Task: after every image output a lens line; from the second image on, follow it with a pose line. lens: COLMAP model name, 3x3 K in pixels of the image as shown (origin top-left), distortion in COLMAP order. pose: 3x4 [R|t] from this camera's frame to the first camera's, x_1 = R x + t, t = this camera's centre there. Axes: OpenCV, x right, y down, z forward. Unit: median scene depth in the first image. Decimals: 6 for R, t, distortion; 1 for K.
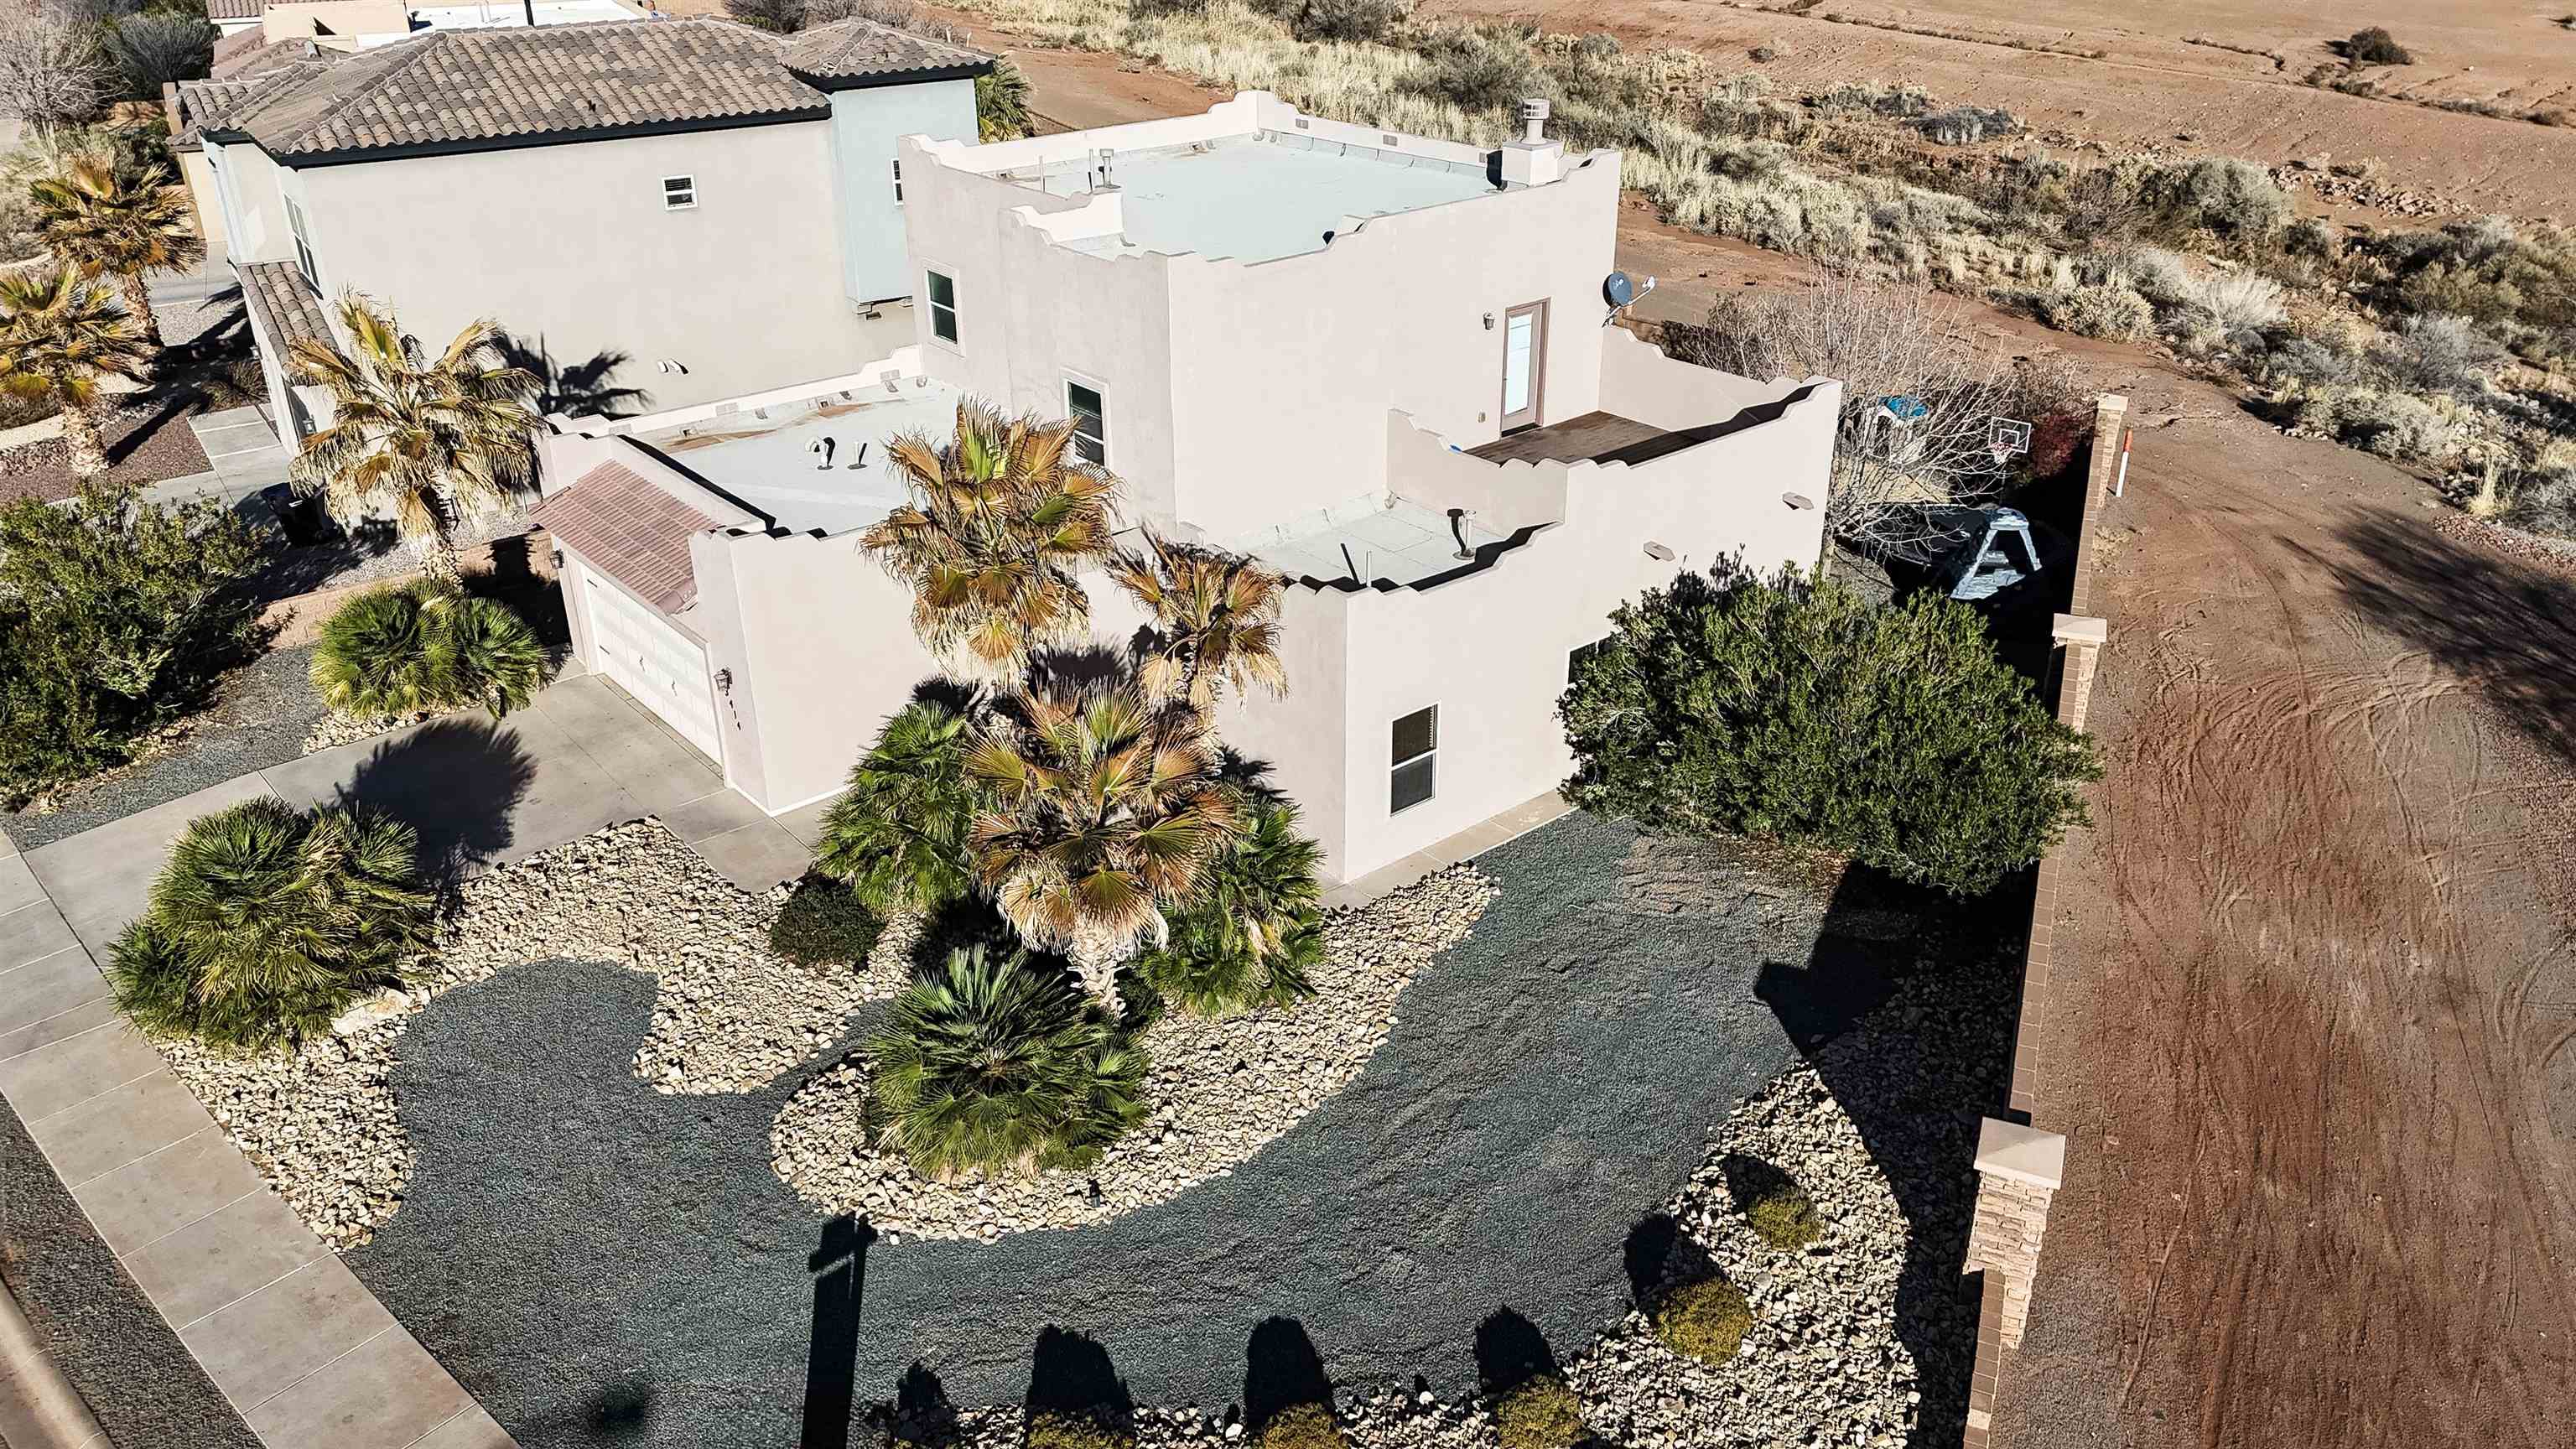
lens RADIAL K [[1897.8, 0, 1293.1], [0, 1897.8, 720.5], [0, 0, 1]] dist [0.070042, -0.064882]
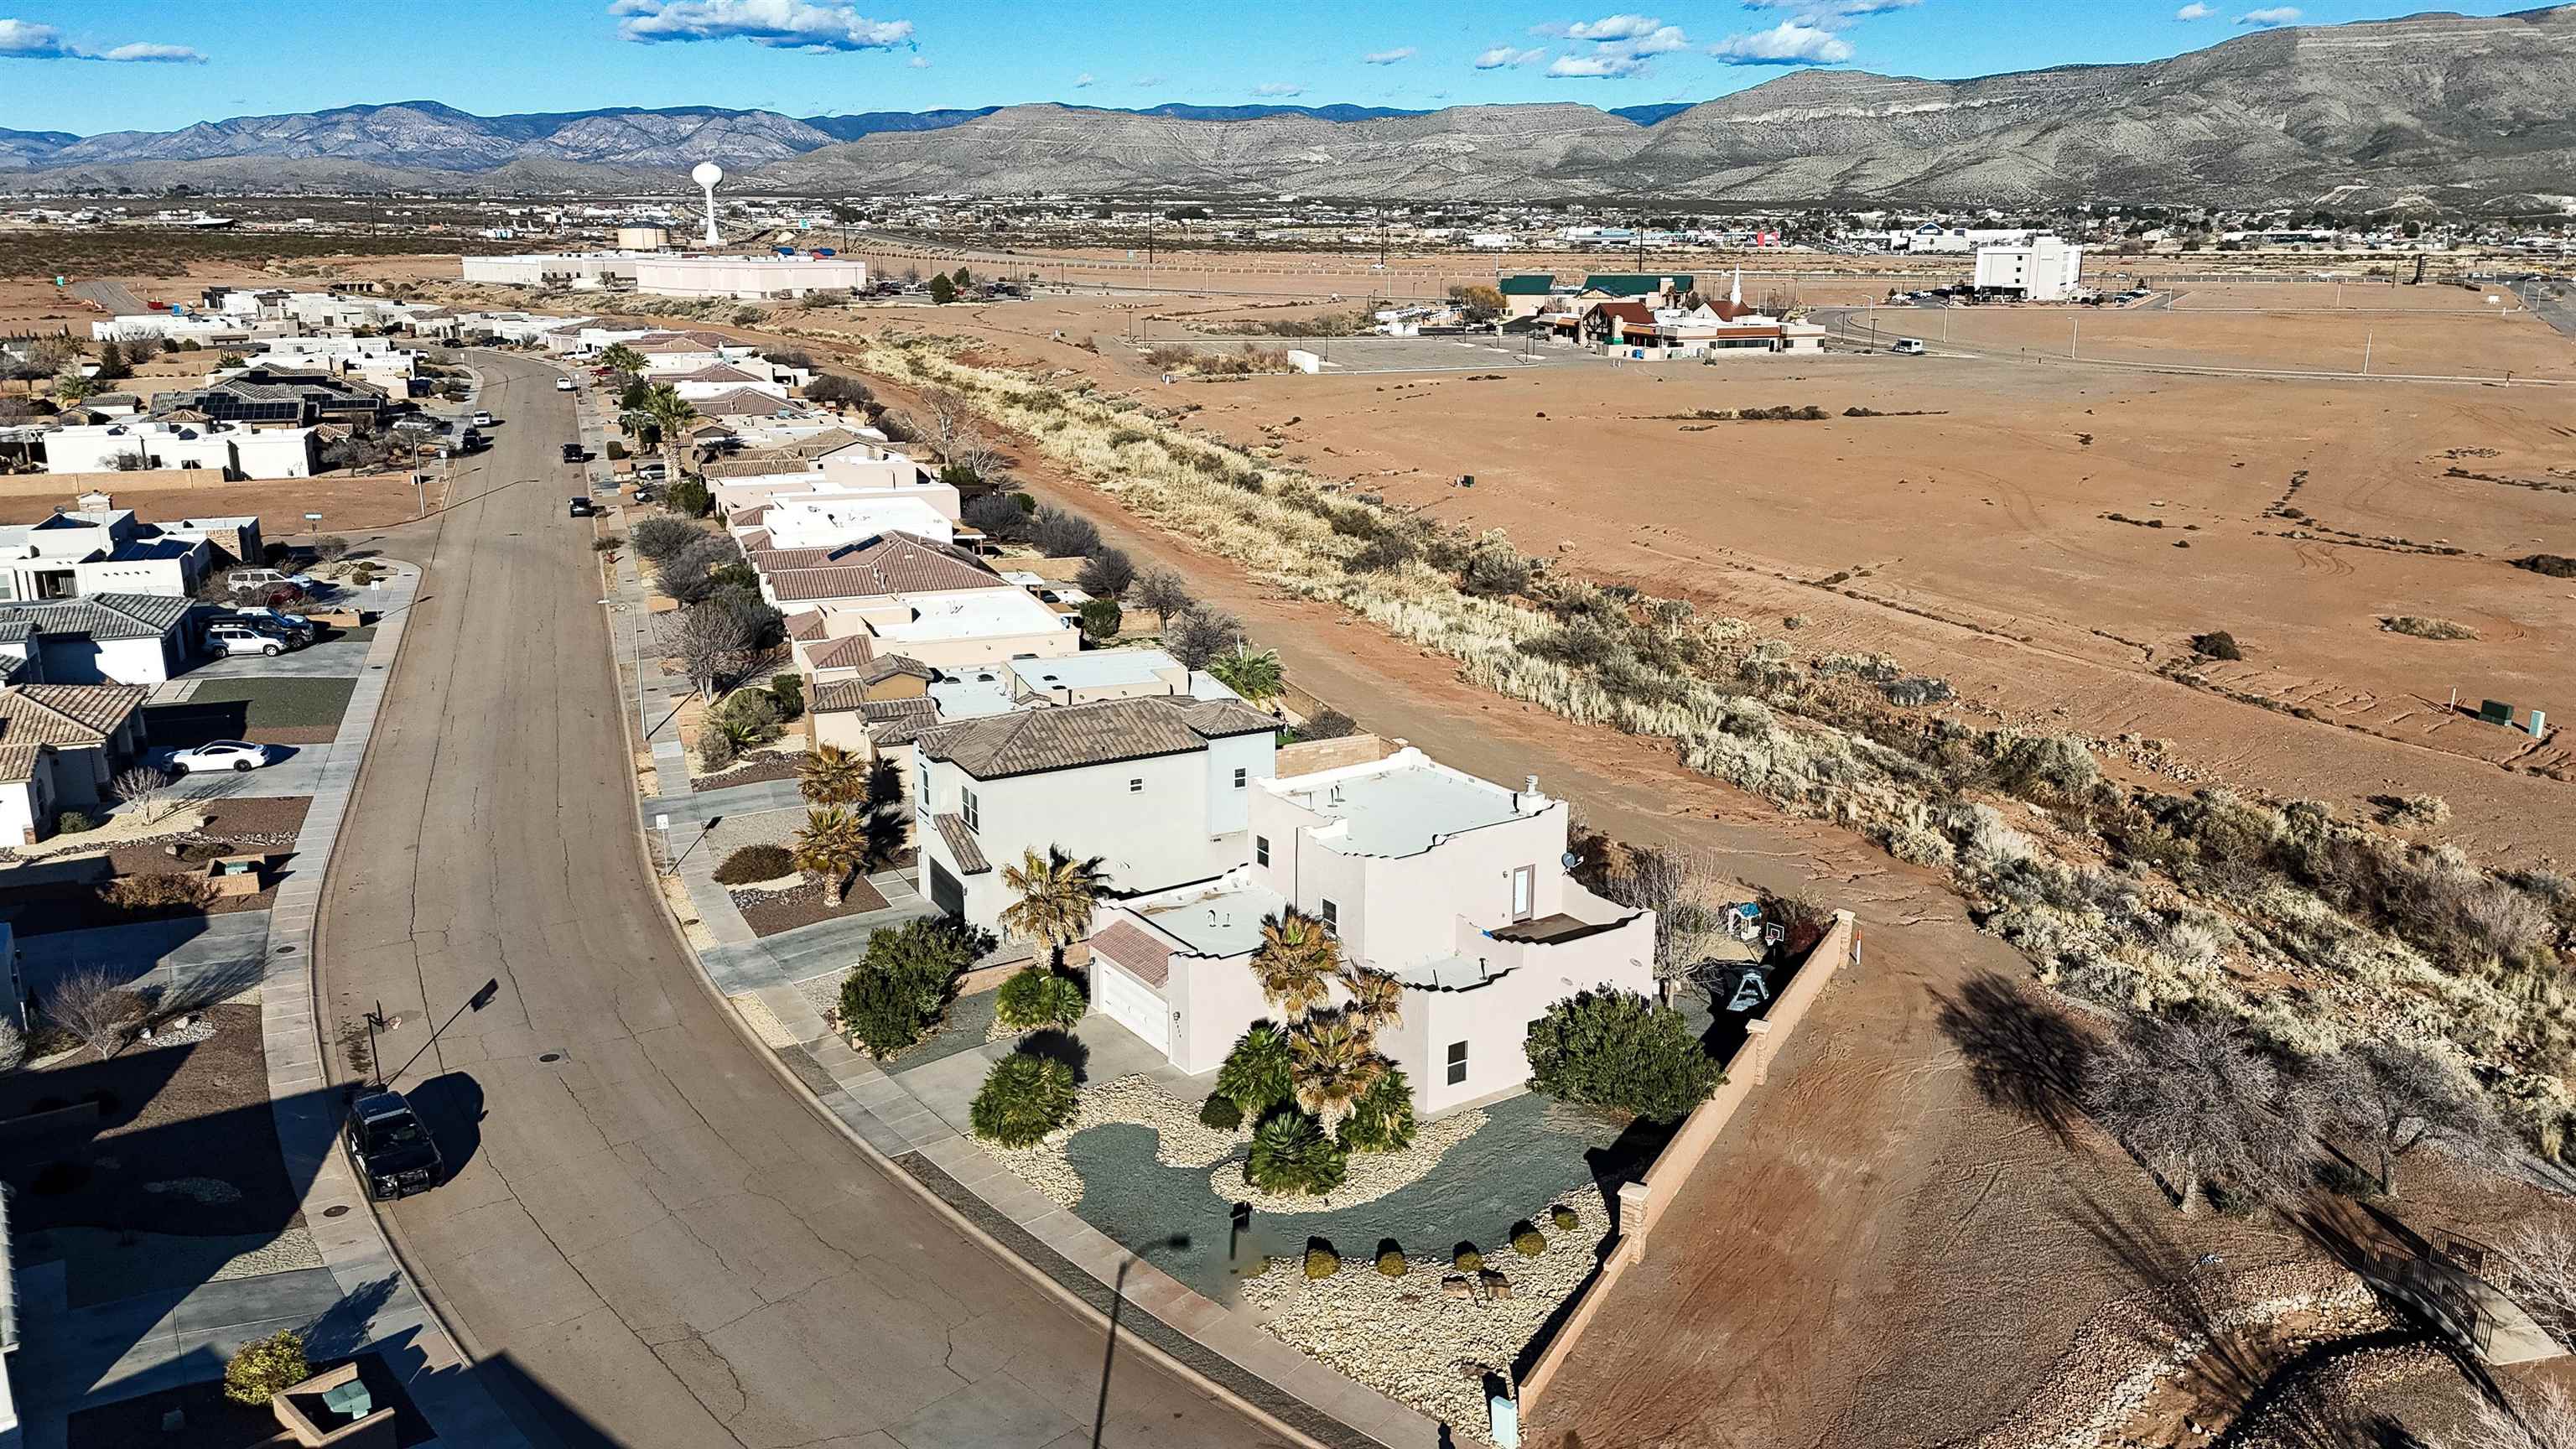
lens RADIAL K [[1887.7, 0, 1288.0], [0, 1887.7, 724.5], [0, 0, 1]] dist [0.072426, -0.065790]
pose [[0.994233, 0.034216, -0.101639, 0.068134], [-0.054026, 0.978494, -0.199077, 0.078326], [0.092641, 0.203420, 0.974699, -1.274135]]
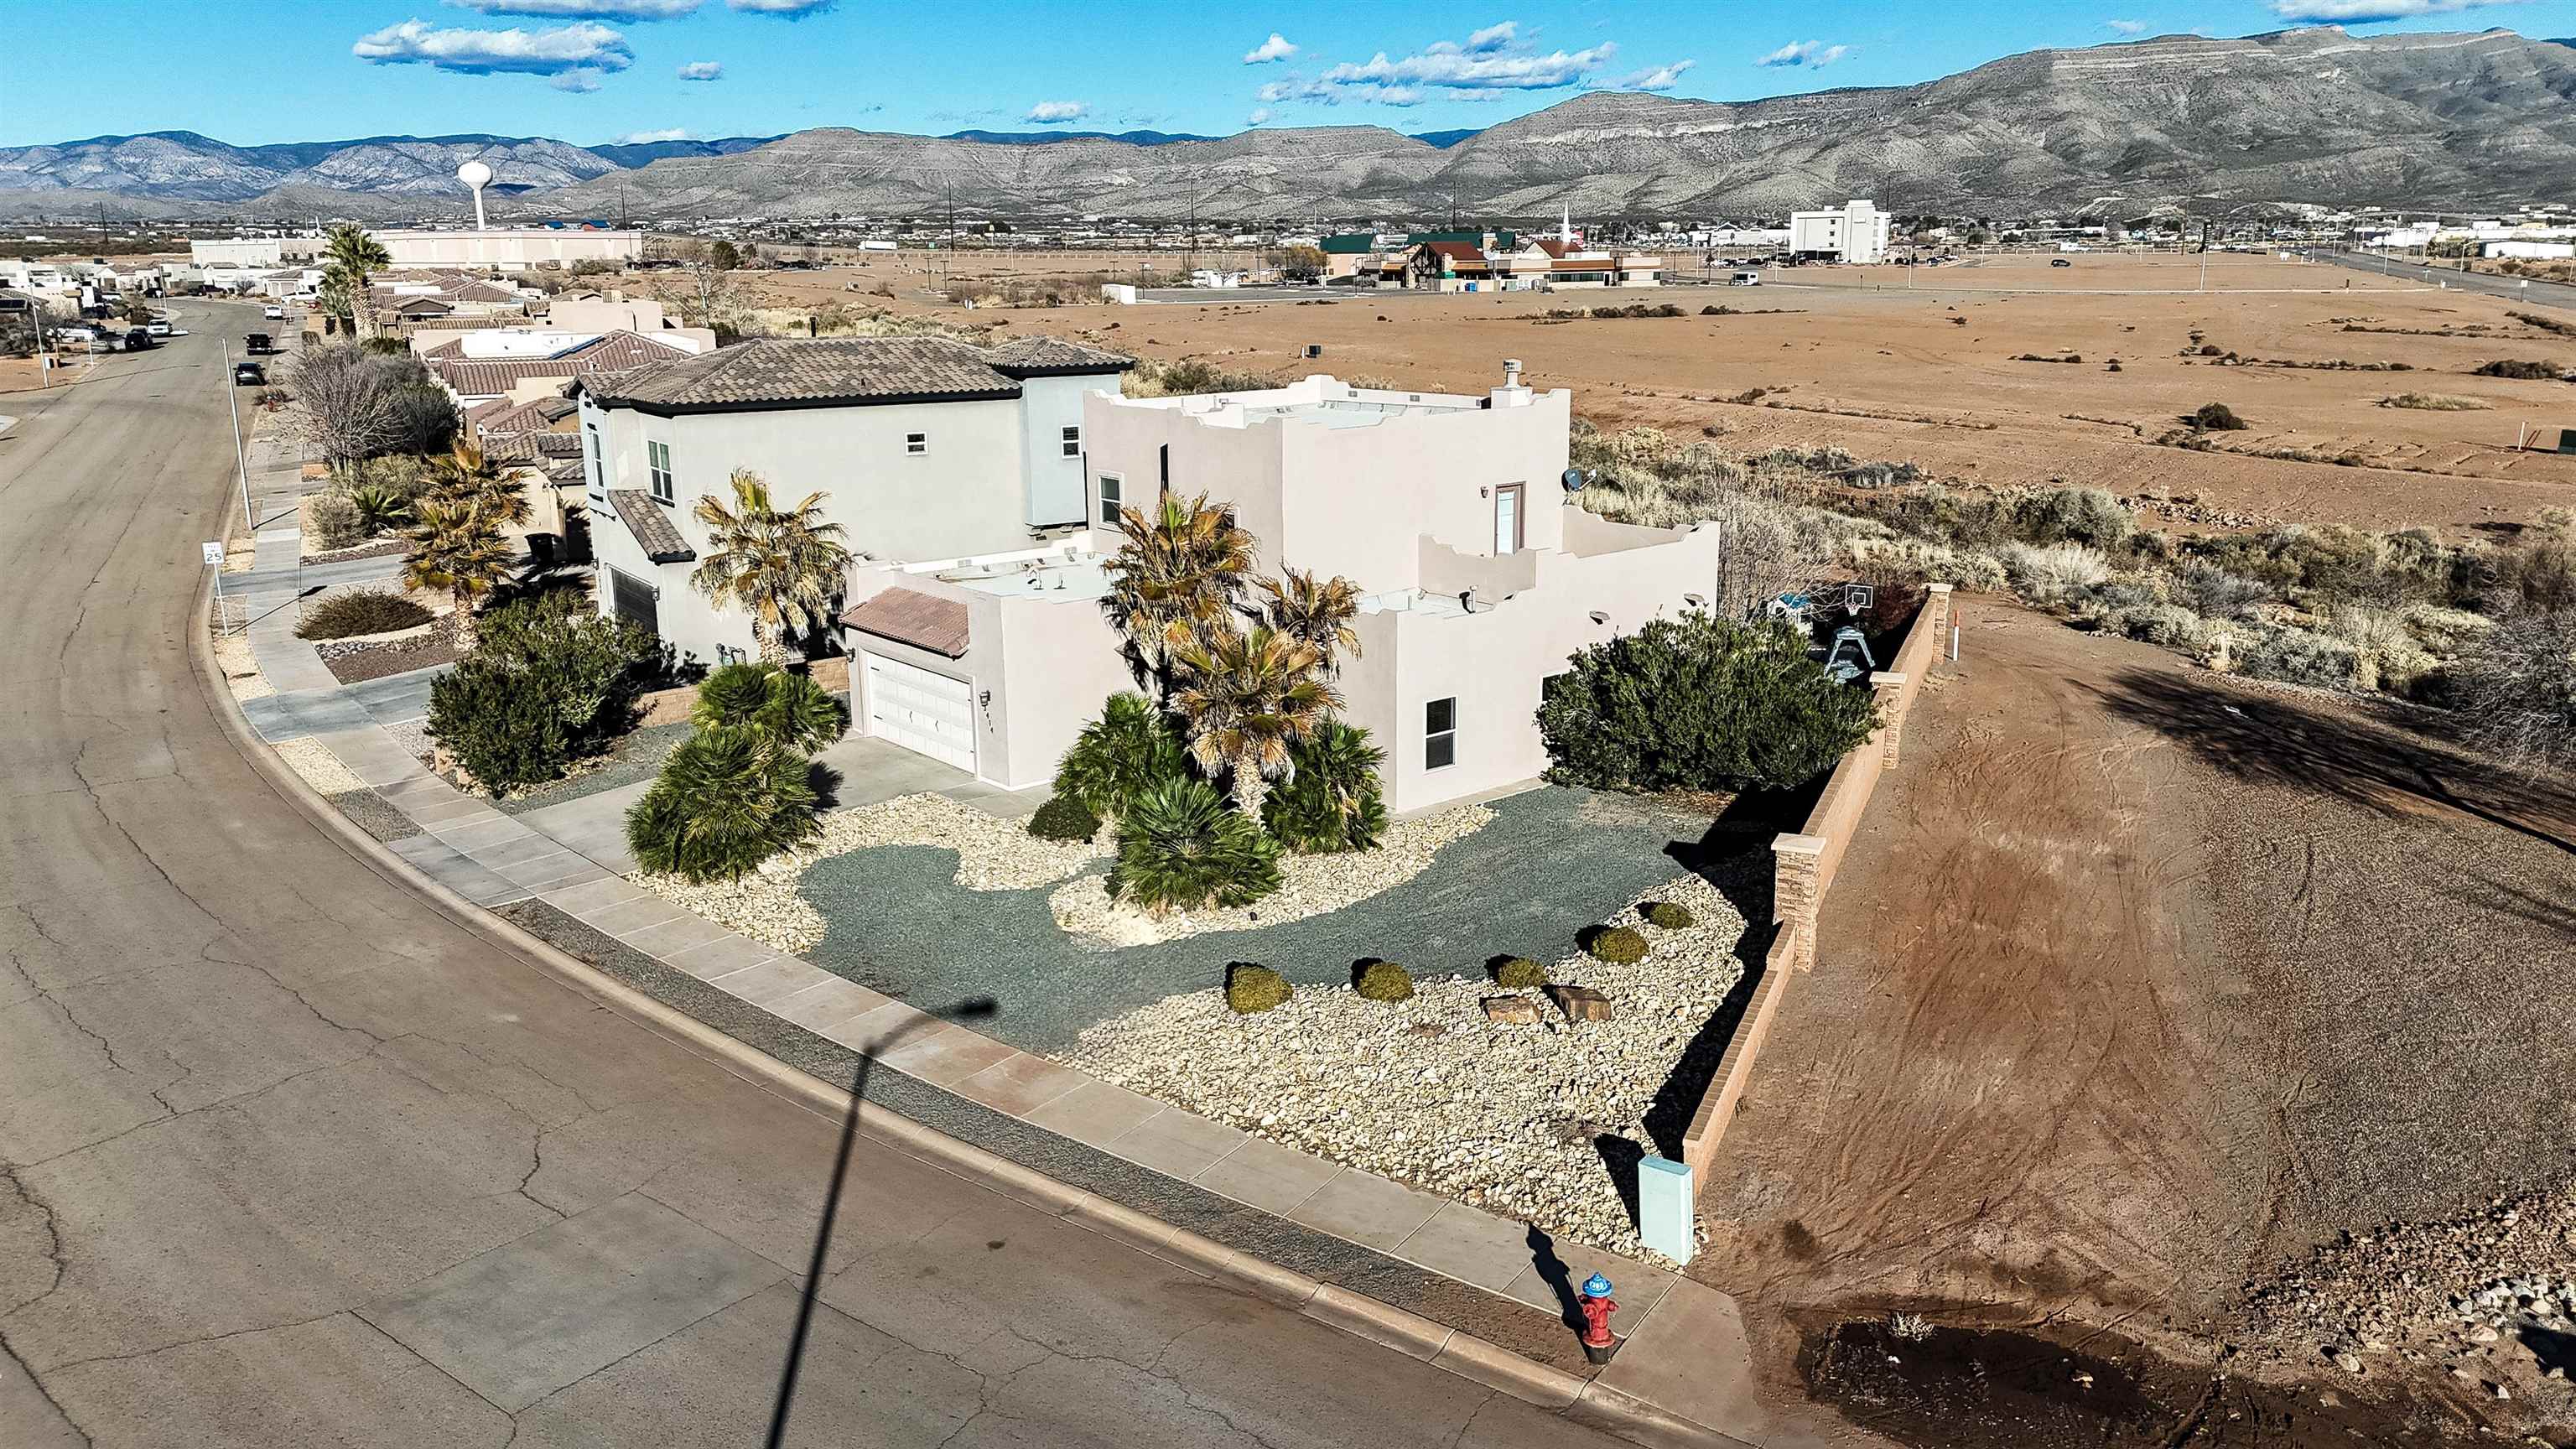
lens RADIAL K [[1887.7, 0, 1288.0], [0, 1887.7, 724.5], [0, 0, 1]] dist [0.072426, -0.065790]
pose [[0.999960, -0.001788, -0.008783, -0.039302], [-0.000131, 0.976886, -0.213760, 0.290013], [0.008963, 0.213752, 0.976847, -0.415656]]
